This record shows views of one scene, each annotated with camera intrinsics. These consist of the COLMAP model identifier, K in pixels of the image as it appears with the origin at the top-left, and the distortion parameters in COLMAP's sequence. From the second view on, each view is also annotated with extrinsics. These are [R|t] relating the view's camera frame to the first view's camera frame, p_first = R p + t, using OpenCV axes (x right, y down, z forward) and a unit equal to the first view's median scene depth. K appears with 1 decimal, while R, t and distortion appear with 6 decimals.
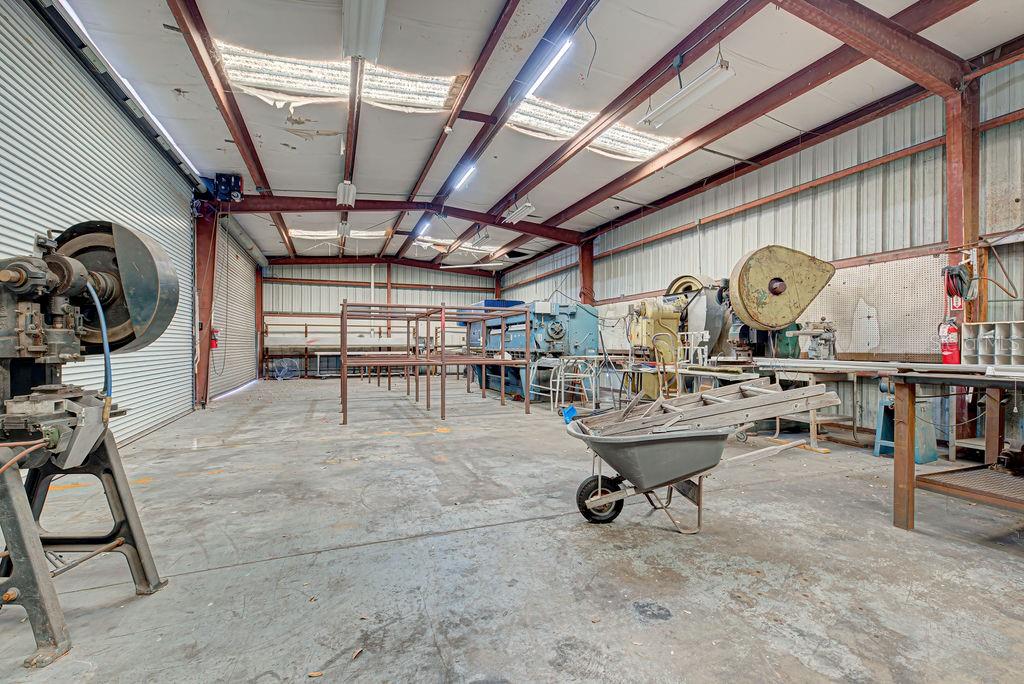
lens RADIAL K [[449.6, 0, 509.1], [0, 449.6, 348.4], [0, 0, 1]] dist [0.009741, -0.000211]
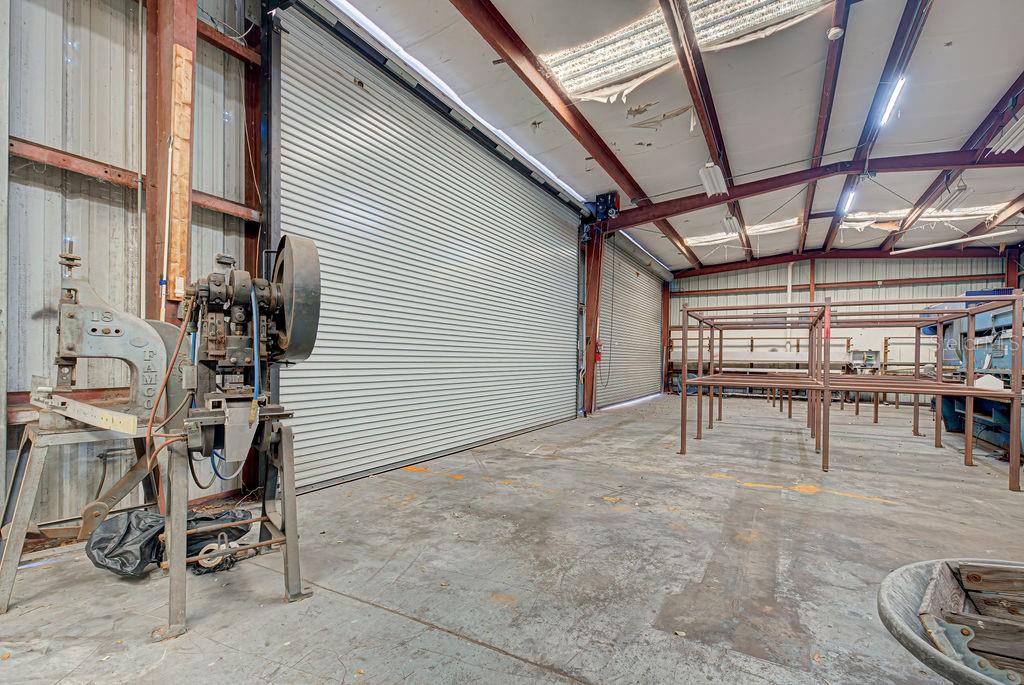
lens RADIAL K [[462.5, 0, 534.2], [0, 462.5, 360.1], [0, 0, 1]] dist [0.009080, -0.000220]
pose [[0.650281, 0.011897, -0.759601, 0.078654], [-0.019219, 0.999815, -0.000793, 0.000930], [0.759451, 0.015115, 0.650389, 0.178651]]
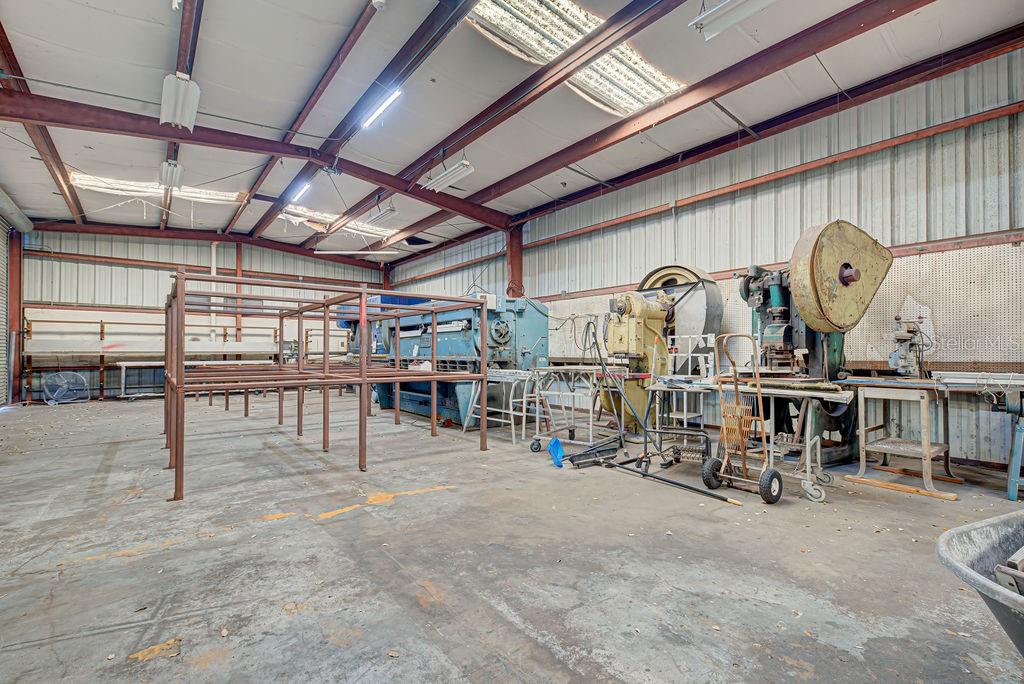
lens RADIAL K [[455.5, 0, 509.5], [0, 455.5, 348.1], [0, 0, 1]] dist [0.021199, -0.009313]
pose [[0.956682, 0.002197, 0.291127, -0.112343], [0.002361, 0.999880, -0.015304, -0.001719], [-0.291125, 0.015328, 0.956562, 0.273651]]
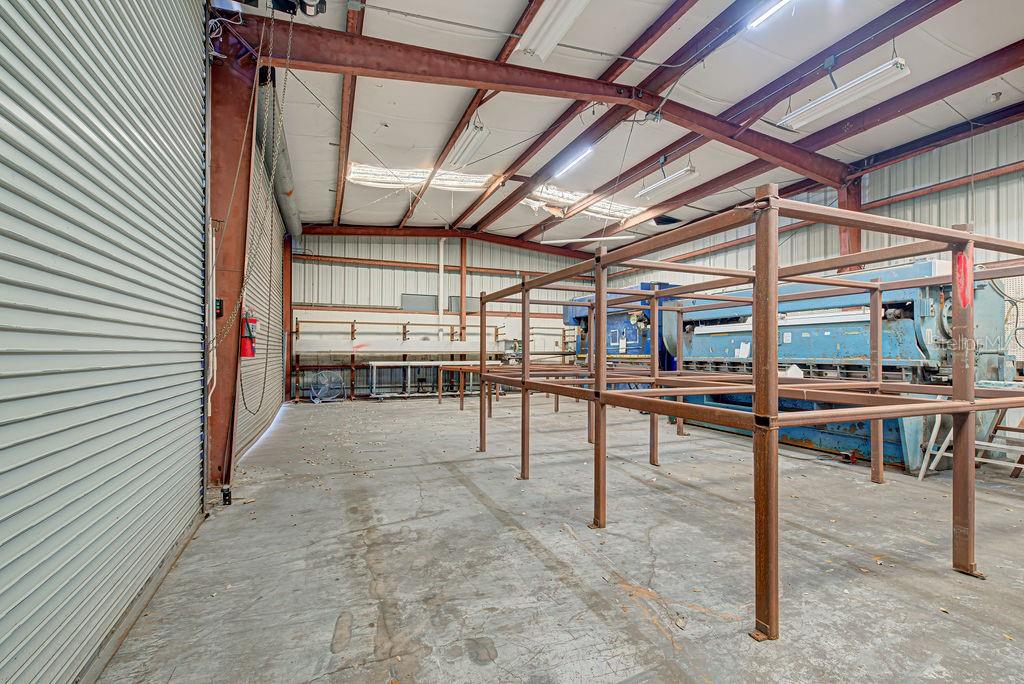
lens RADIAL K [[449.6, 0, 509.1], [0, 449.6, 348.4], [0, 0, 1]] dist [0.009741, -0.000211]
pose [[0.999844, 0.001730, 0.017562, -0.403631], [-0.001459, 0.999880, -0.015397, -0.003050], [-0.017587, 0.015369, 0.999727, 0.549981]]
